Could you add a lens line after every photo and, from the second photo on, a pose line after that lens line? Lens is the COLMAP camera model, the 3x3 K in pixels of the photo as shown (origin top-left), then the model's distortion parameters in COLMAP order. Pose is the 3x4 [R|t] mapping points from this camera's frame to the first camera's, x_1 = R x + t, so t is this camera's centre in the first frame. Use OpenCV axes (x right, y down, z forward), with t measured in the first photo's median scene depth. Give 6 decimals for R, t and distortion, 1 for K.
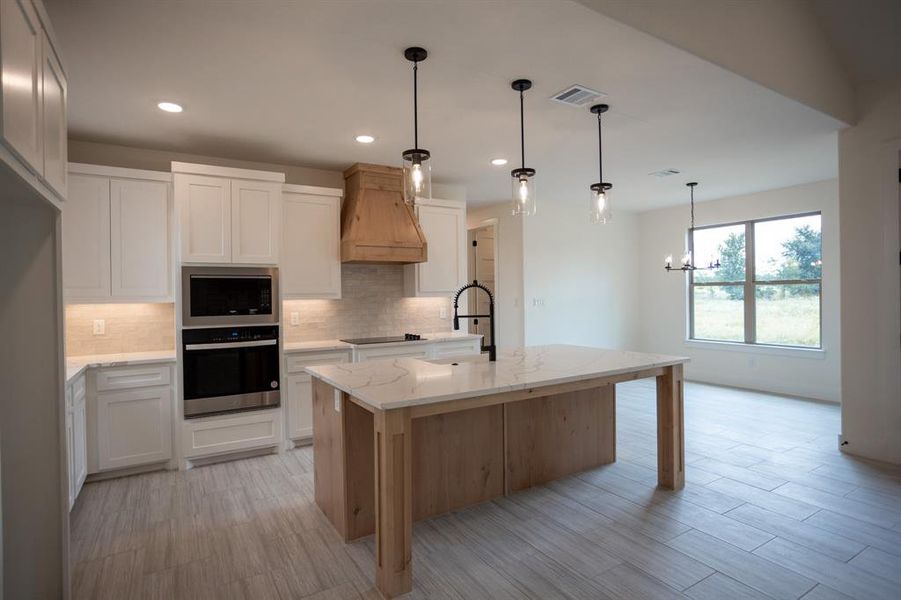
lens RADIAL K [[470.4, 0, 446.0], [0, 470.4, 296.1], [0, 0, 1]] dist [-0.055848, 0.037672]
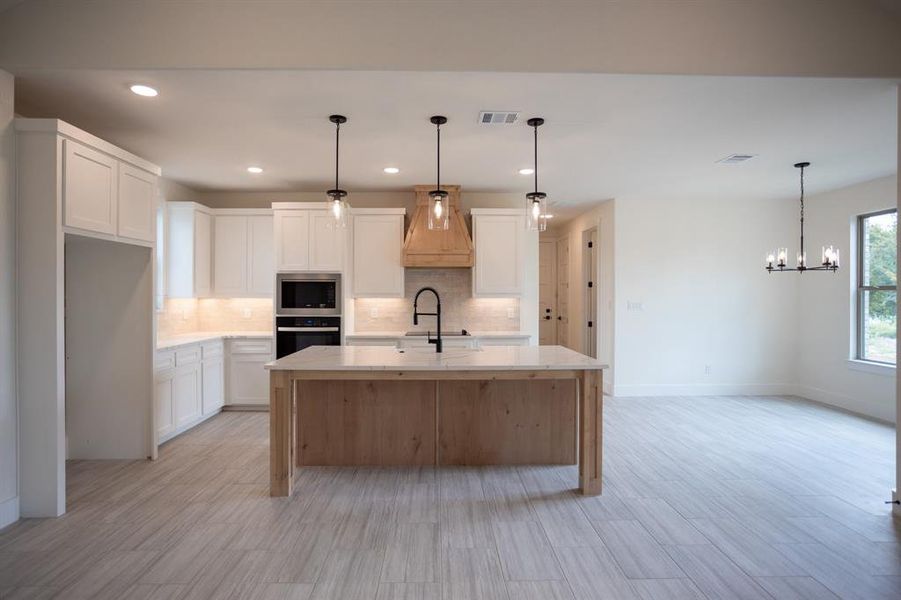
lens RADIAL K [[476.4, 0, 443.0], [0, 476.4, 296.4], [0, 0, 1]] dist [-0.055920, 0.038590]
pose [[0.865761, 0.016885, -0.500172, 0.482165], [-0.016020, 0.999854, 0.006025, -0.007283], [0.500201, 0.002797, 0.865905, -0.022888]]
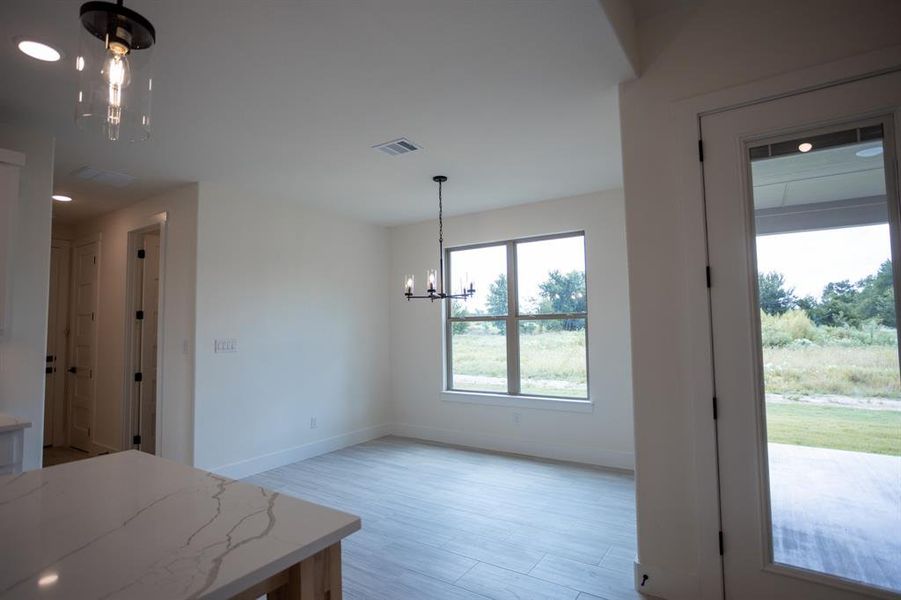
lens RADIAL K [[470.4, 0, 446.0], [0, 470.4, 296.1], [0, 0, 1]] dist [-0.055848, 0.037672]
pose [[0.907652, 0.026033, 0.418916, 0.289906], [0.005920, 0.997181, -0.074794, -0.007741], [-0.419683, 0.070367, 0.904939, 0.425695]]
